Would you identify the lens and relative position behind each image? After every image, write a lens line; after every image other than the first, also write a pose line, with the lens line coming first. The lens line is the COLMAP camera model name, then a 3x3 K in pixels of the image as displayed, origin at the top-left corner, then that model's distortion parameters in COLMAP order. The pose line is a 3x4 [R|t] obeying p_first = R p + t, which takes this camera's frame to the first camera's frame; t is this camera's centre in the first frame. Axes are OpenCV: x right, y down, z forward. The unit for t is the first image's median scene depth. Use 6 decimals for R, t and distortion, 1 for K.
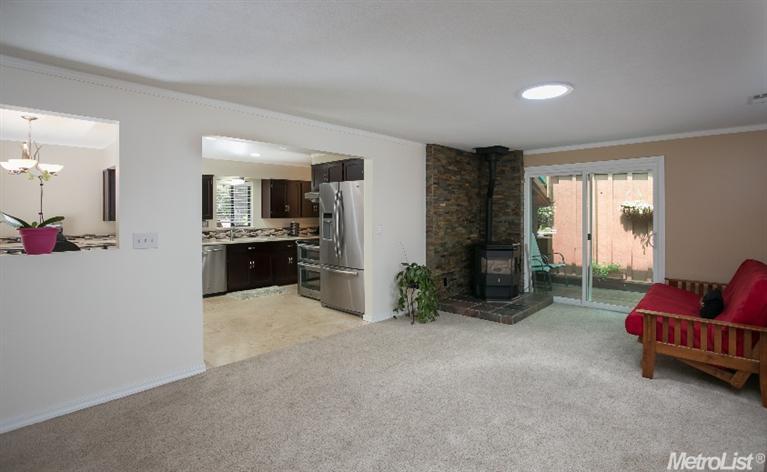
lens RADIAL K [[365.5, 0, 348.4], [0, 365.5, 217.7], [0, 0, 1]] dist [-0.000674, 0.000088]
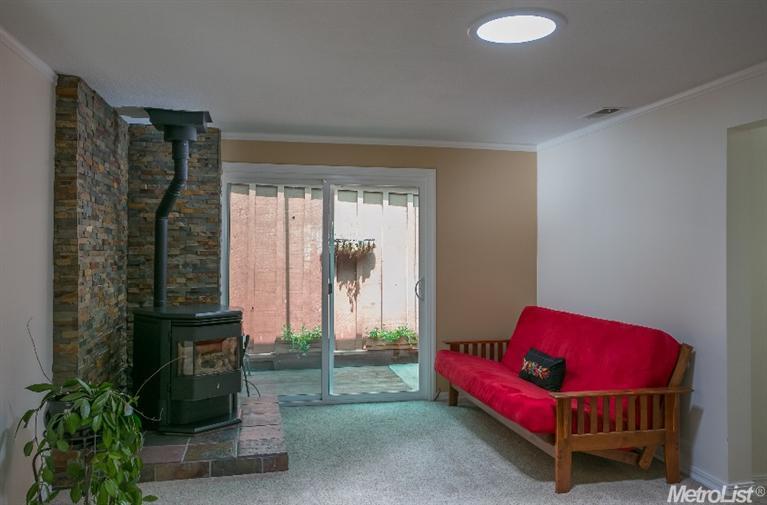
lens RADIAL K [[651.6, 0, 383.5], [0, 651.6, 252.5], [0, 0, 1]] dist [0.003891, 0.002911]
pose [[0.530156, 0.001242, 0.847899, -0.208113], [0.006731, 0.999961, -0.005673, -0.001047], [-0.847874, 0.008715, 0.530127, 0.341544]]
